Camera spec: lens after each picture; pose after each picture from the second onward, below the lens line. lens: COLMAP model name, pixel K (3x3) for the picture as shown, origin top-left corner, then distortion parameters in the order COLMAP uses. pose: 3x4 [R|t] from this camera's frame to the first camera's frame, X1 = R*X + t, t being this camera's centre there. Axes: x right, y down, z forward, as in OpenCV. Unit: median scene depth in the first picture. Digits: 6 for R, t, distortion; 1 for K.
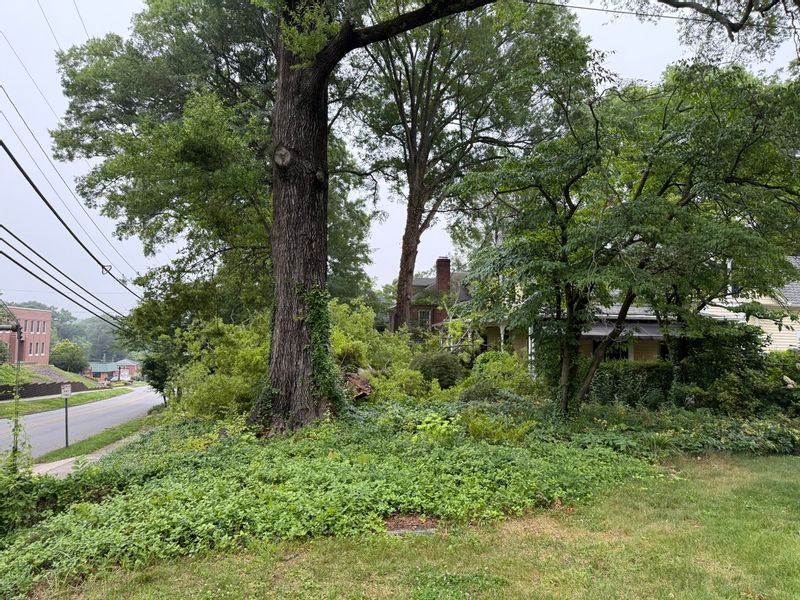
lens RADIAL K [[577.1, 0, 400.0], [0, 577.1, 300.0], [0, 0, 1]] dist [0.007991, 0.002223]
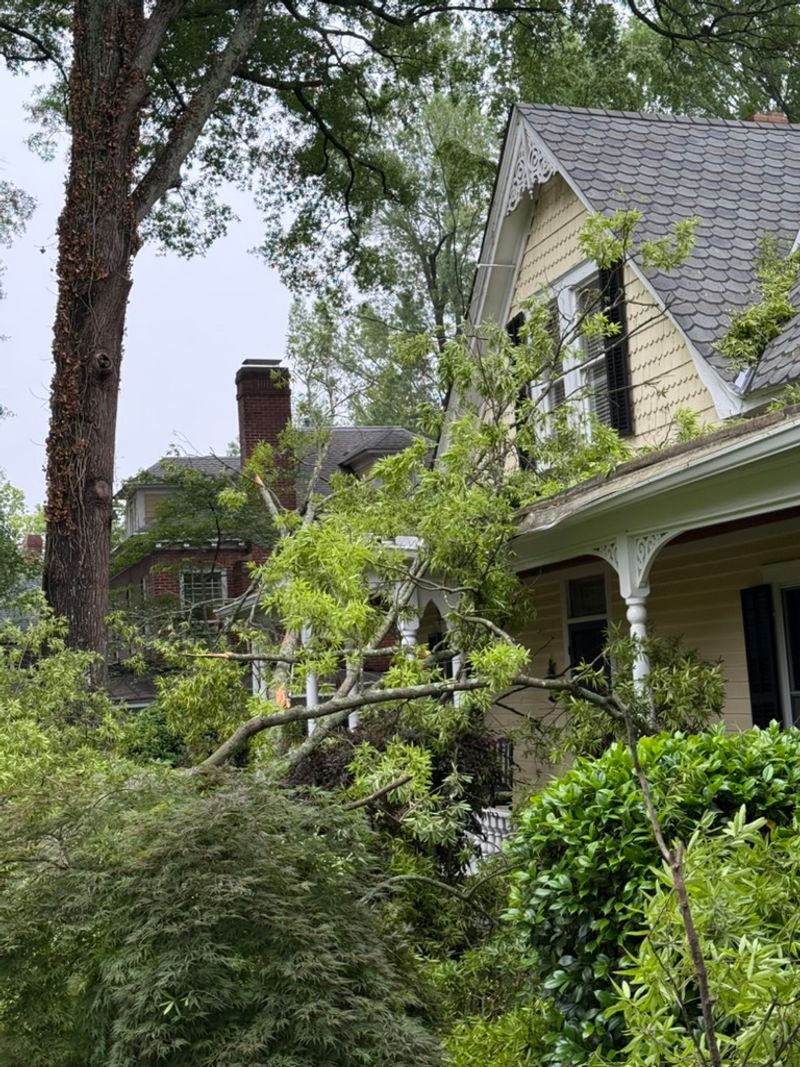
lens RADIAL K [[1505.6, 0, 400.0], [0, 1505.6, 533.5], [0, 0, 1]] dist [0.153421, -0.090739]
pose [[0.986429, -0.067127, 0.149840, 0.029578], [0.070970, 0.997269, -0.020442, 0.022601], [-0.148059, 0.030799, 0.988499, 0.320296]]
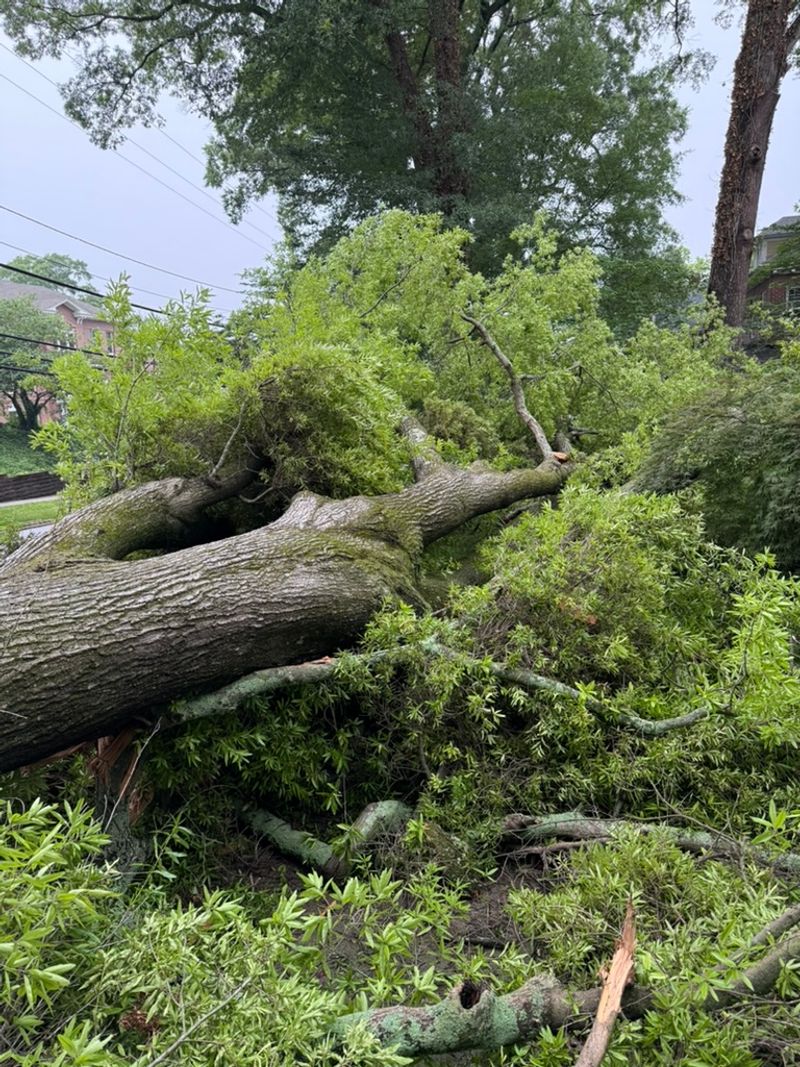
lens RADIAL K [[769.7, 0, 400.0], [0, 769.7, 533.5], [0, 0, 1]] dist [0.007991, 0.002223]
pose [[0.902015, 0.021009, -0.431194, 0.023852], [0.095166, 0.964568, 0.246074, 0.027270], [0.421086, -0.262998, 0.868055, 0.320771]]
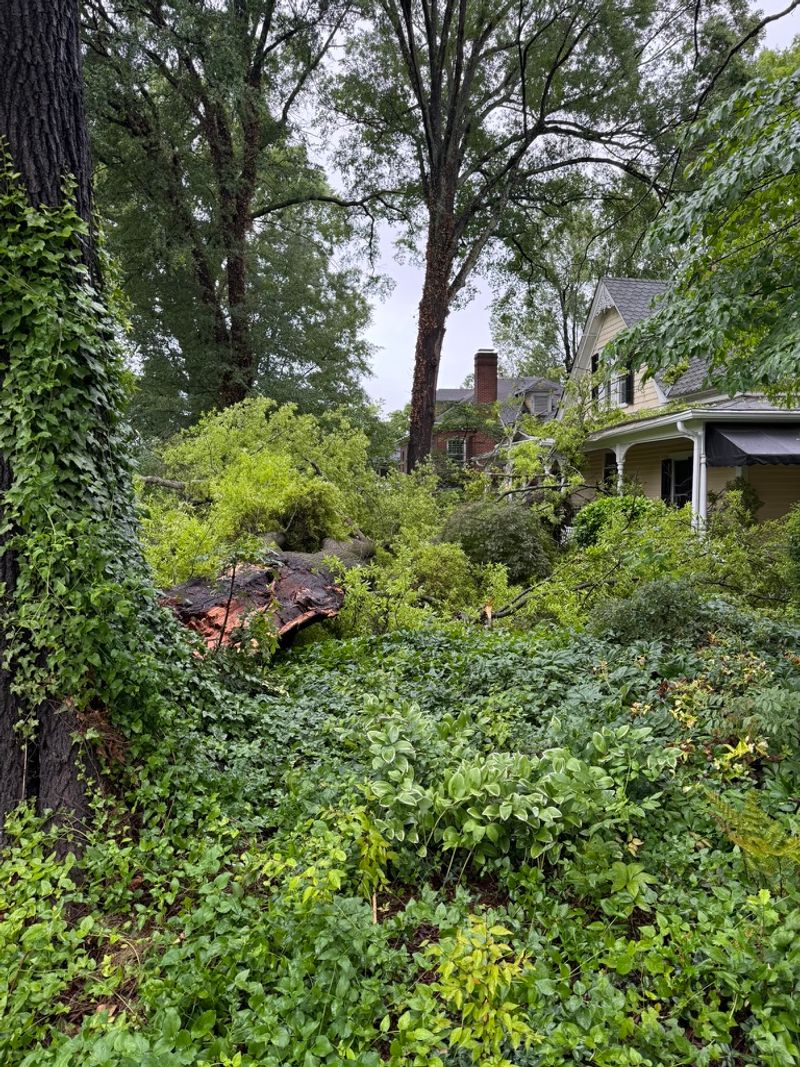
lens RADIAL K [[769.7, 0, 400.0], [0, 769.7, 533.5], [0, 0, 1]] dist [0.007991, 0.002223]
pose [[0.999565, -0.017390, -0.023815, 0.000330], [0.020144, 0.992476, 0.120772, 0.017245], [0.021535, -0.121199, 0.992395, 0.169777]]
